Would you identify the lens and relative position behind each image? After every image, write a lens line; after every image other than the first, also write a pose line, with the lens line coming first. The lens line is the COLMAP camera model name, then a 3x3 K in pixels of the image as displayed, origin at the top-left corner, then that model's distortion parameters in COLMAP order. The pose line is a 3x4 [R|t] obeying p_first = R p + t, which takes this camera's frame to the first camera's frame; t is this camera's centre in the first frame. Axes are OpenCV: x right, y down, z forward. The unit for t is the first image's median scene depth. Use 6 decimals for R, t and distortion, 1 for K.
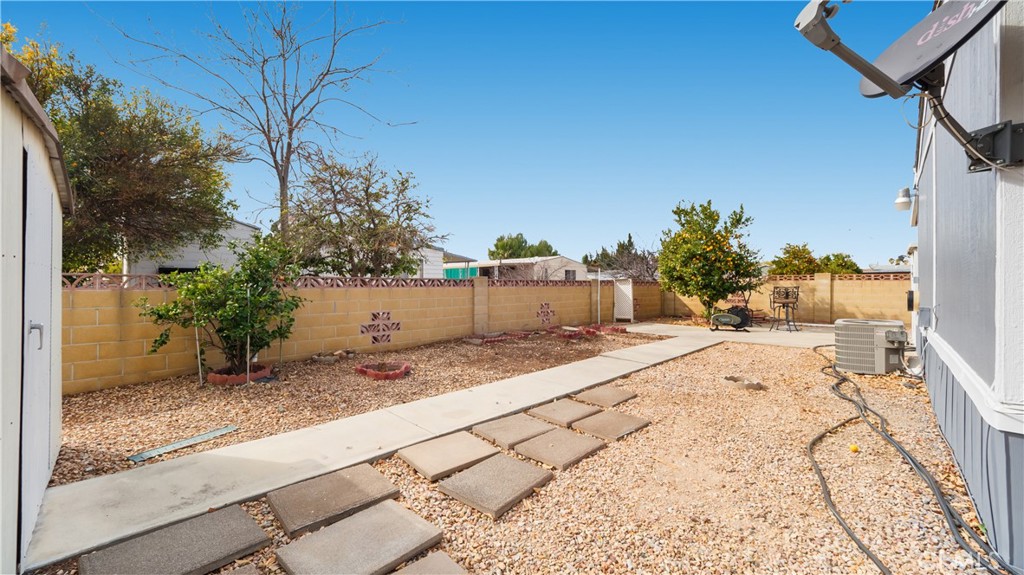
lens RADIAL K [[387.4, 0, 512.3], [0, 387.4, 283.4], [0, 0, 1]] dist [-0.002916, 0.000869]
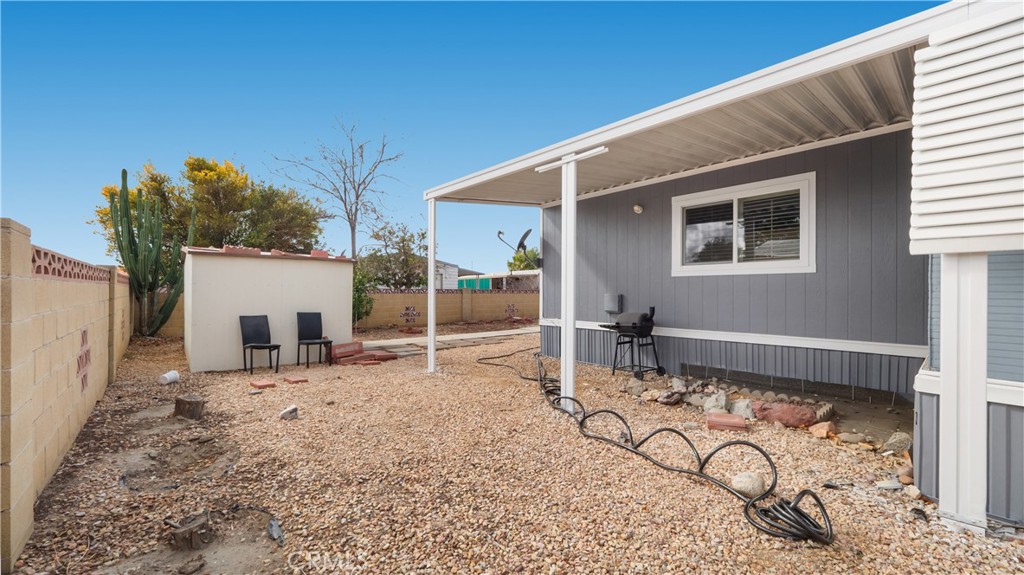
lens RADIAL K [[387.4, 0, 511.4], [0, 387.4, 295.3], [0, 0, 1]] dist [-0.002916, 0.000869]
pose [[0.996739, 0.001846, -0.080671, 0.137837], [-0.001091, 0.999955, 0.009399, -0.000179], [0.080684, -0.009280, 0.996696, -0.381455]]
